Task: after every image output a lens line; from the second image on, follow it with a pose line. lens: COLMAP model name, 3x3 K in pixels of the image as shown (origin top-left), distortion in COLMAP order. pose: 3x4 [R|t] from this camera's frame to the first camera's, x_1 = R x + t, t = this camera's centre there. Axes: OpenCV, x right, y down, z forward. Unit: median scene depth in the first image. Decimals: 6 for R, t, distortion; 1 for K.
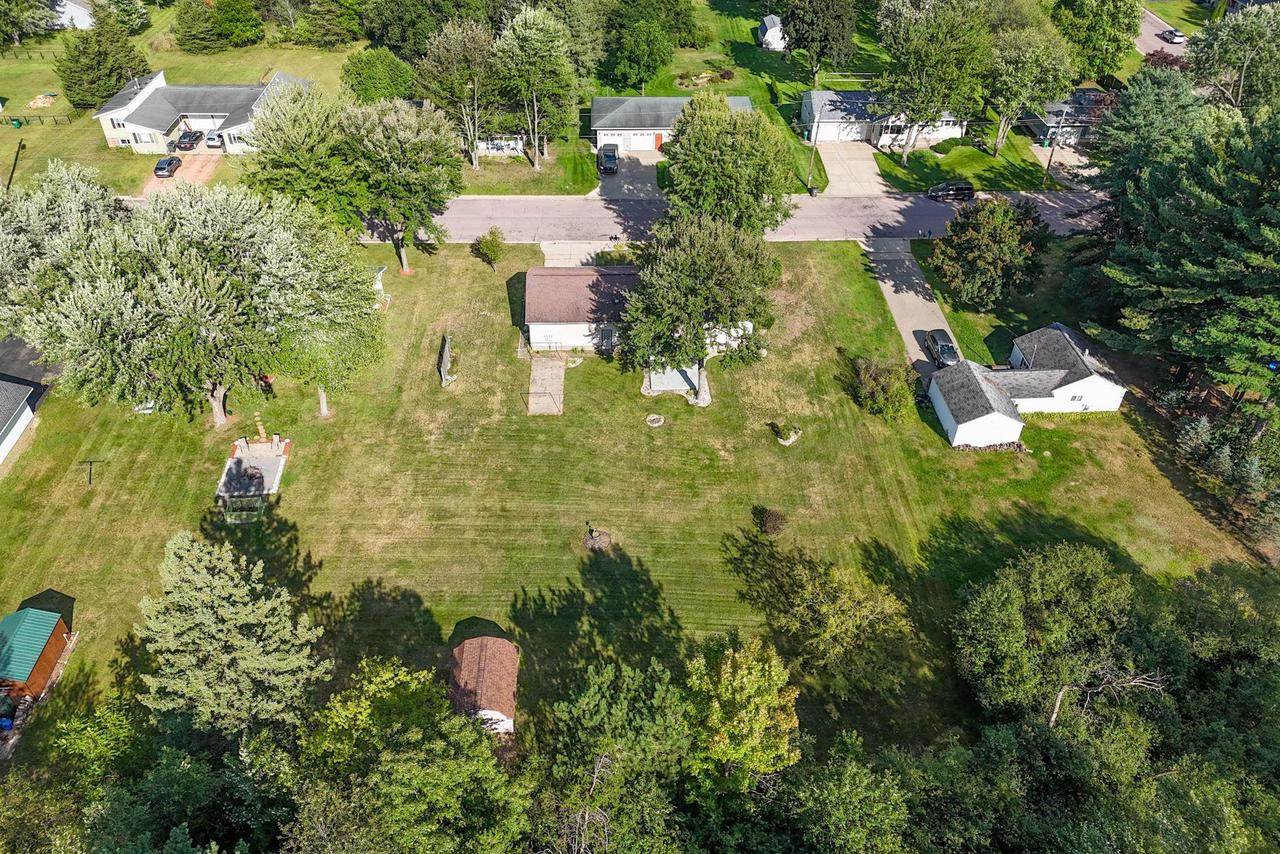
lens RADIAL K [[942.2, 0, 631.2], [0, 942.2, 426.2], [0, 0, 1]] dist [0.051258, -0.060596]
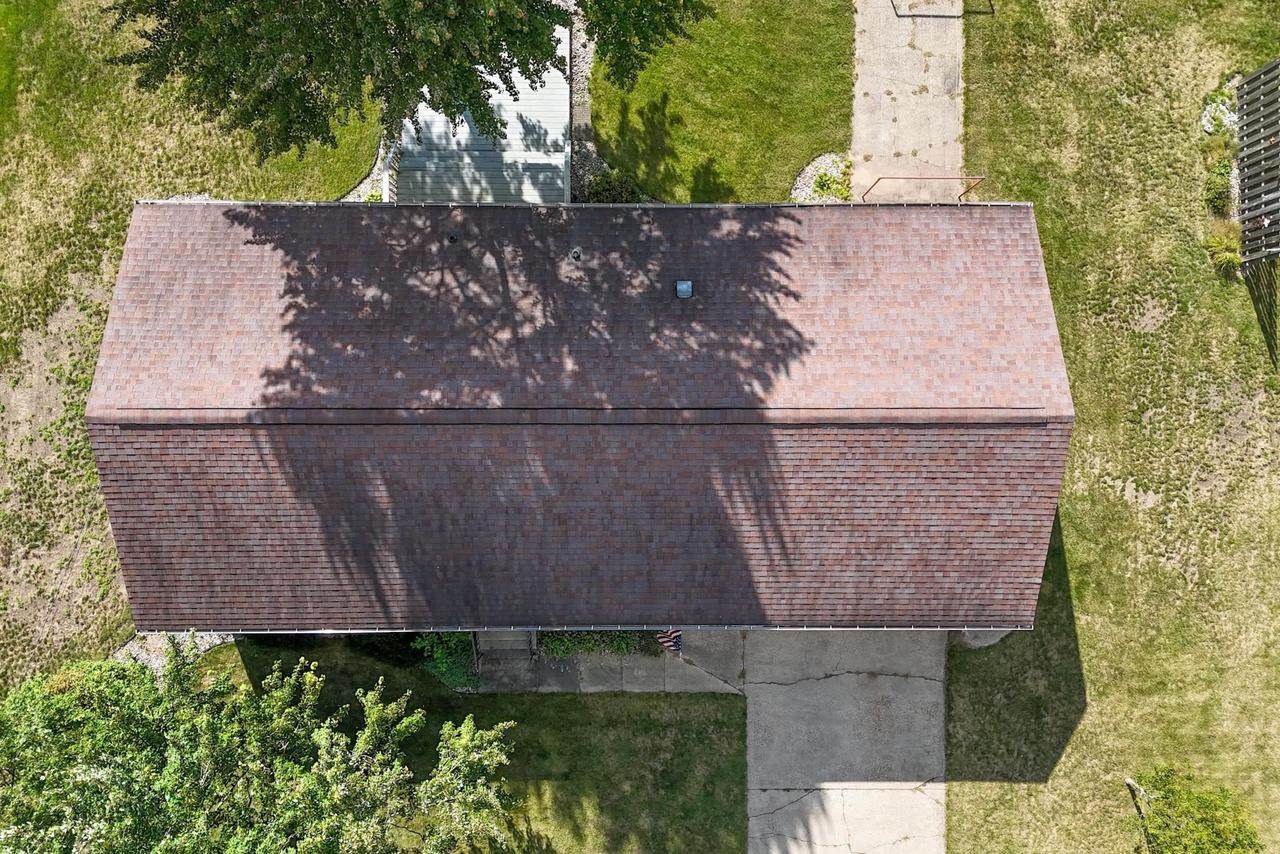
lens RADIAL K [[942.2, 0, 631.2], [0, 942.2, 426.2], [0, 0, 1]] dist [0.051258, -0.060596]
pose [[-0.999478, -0.030548, -0.010514, 0.000355], [0.011684, -0.645205, 0.763920, -0.356106], [-0.030121, 0.763399, 0.645225, 0.890069]]
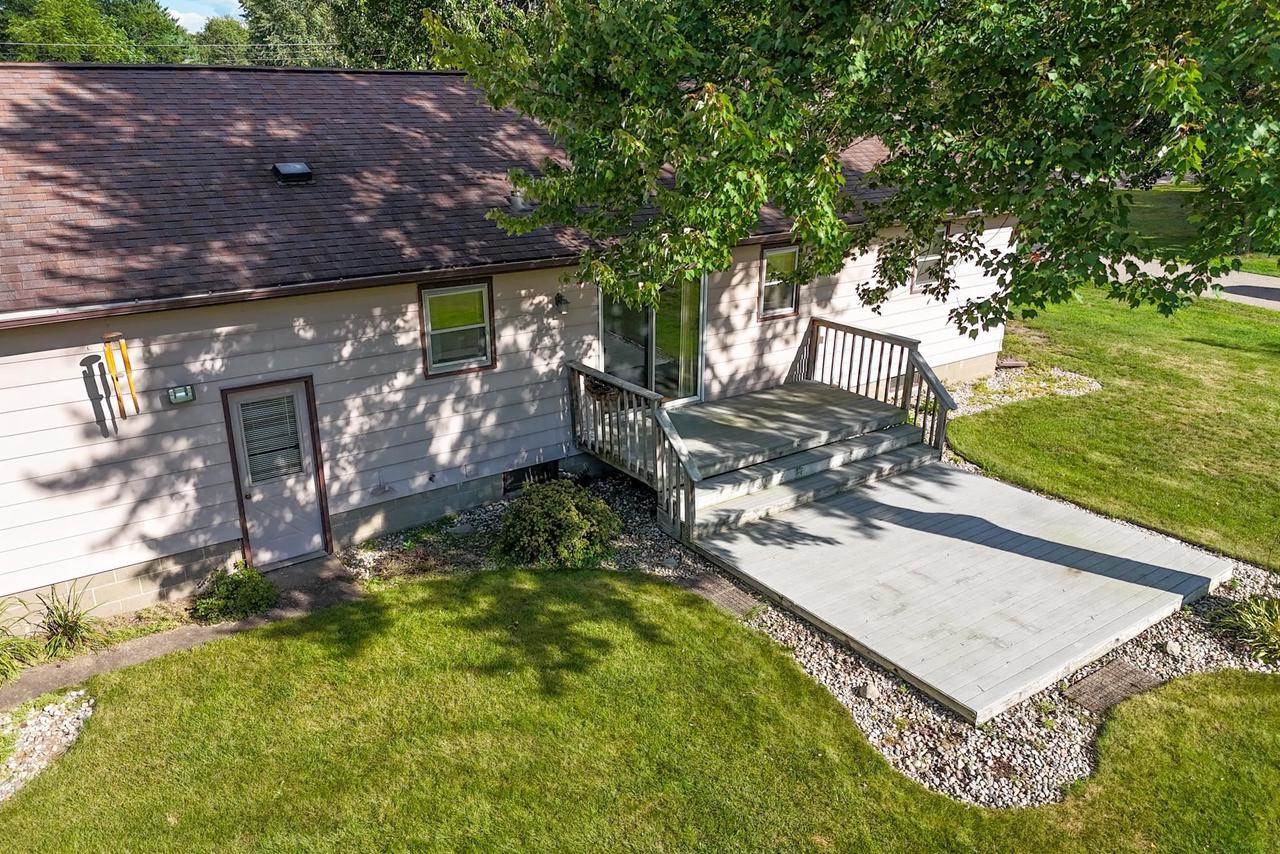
lens RADIAL K [[942.2, 0, 631.2], [0, 942.2, 426.2], [0, 0, 1]] dist [0.051258, -0.060596]
pose [[0.827960, -0.183443, 0.529935, -0.053109], [0.357216, 0.900983, -0.246222, -0.053518], [-0.432295, 0.393164, 0.811507, 0.910897]]
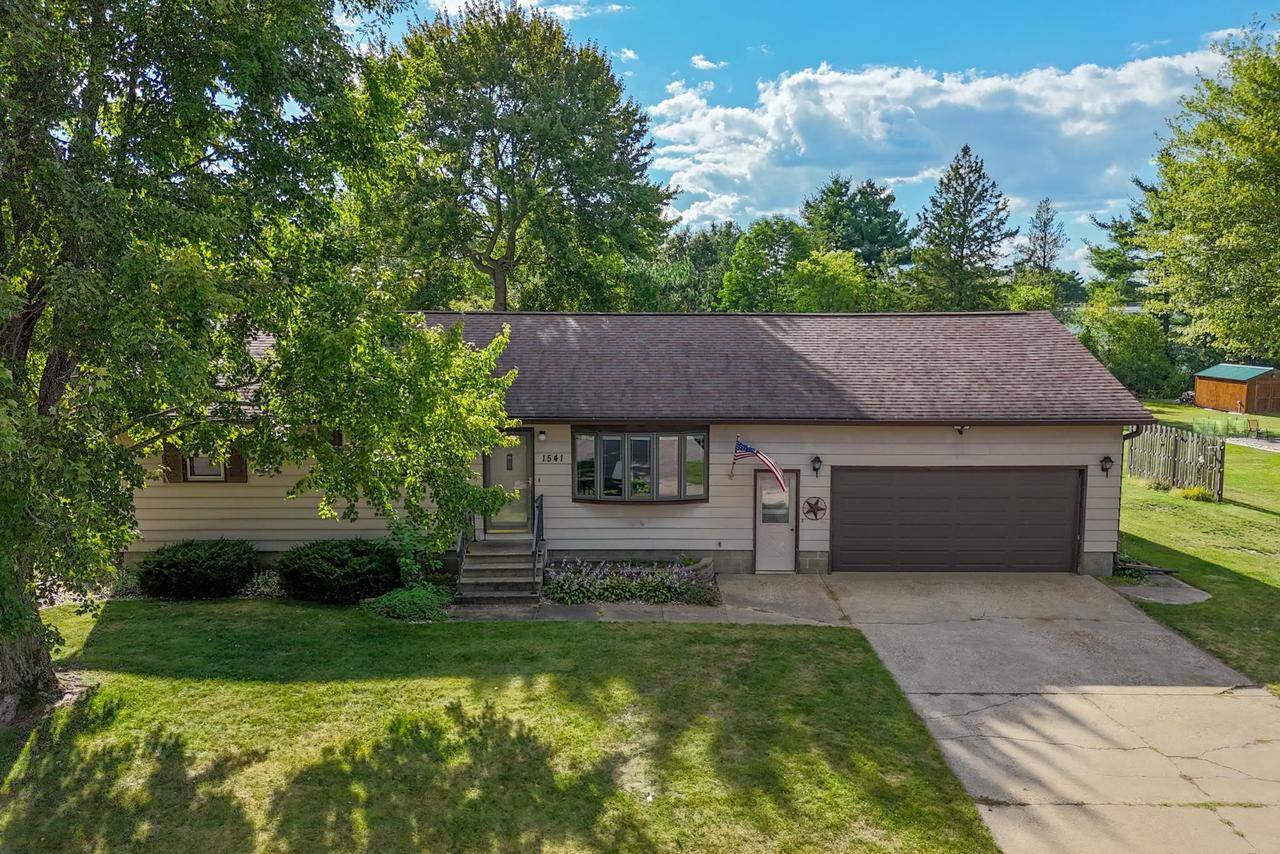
lens RADIAL K [[942.2, 0, 631.2], [0, 942.2, 426.2], [0, 0, 1]] dist [0.051258, -0.060596]
pose [[-0.999451, -0.006293, 0.032534, -0.001917], [0.018981, 0.696052, 0.717741, -0.348431], [-0.027162, 0.717964, -0.695550, 1.263695]]
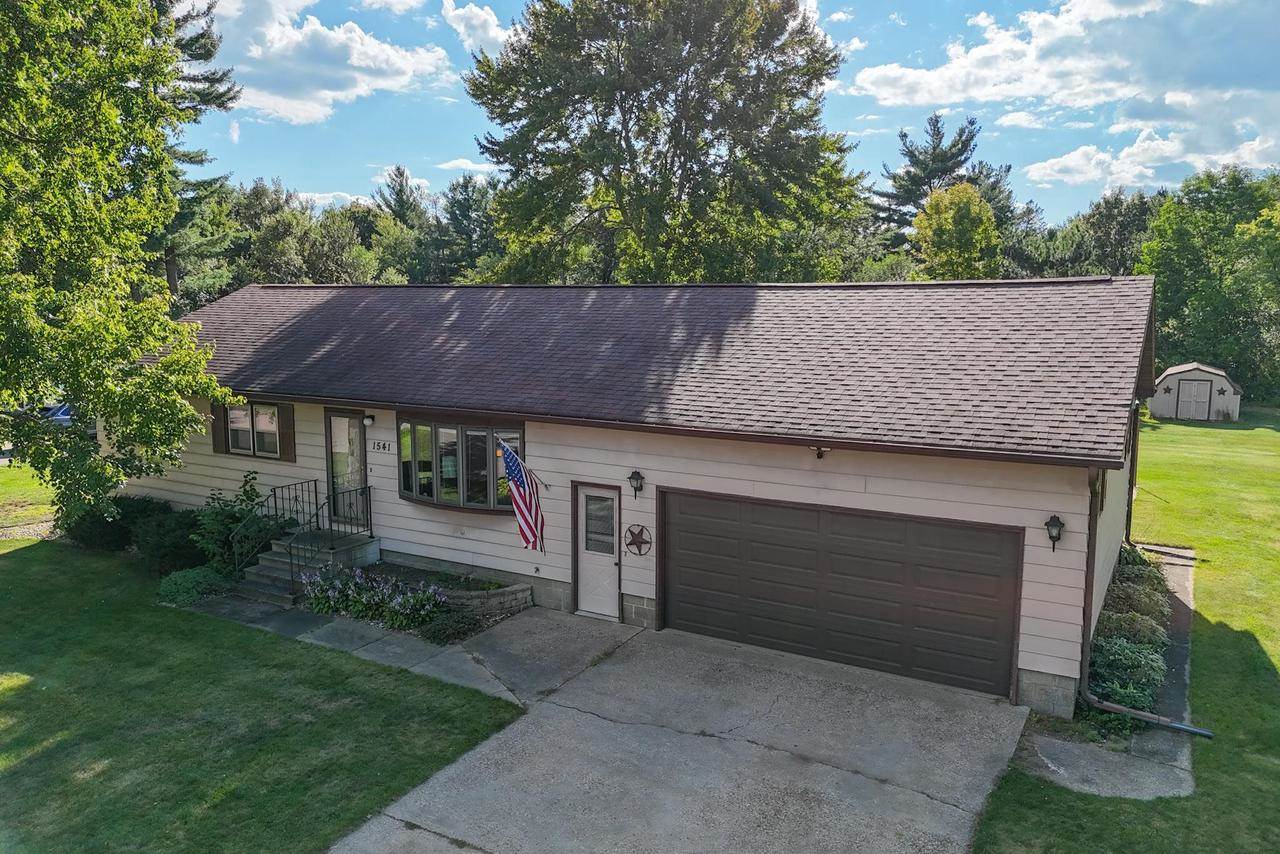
lens RADIAL K [[942.2, 0, 631.2], [0, 942.2, 426.2], [0, 0, 1]] dist [0.051258, -0.060596]
pose [[-0.845321, -0.074317, 0.529064, -0.129280], [0.334820, 0.697992, 0.633011, -0.292362], [-0.416326, 0.712239, -0.565144, 1.199496]]
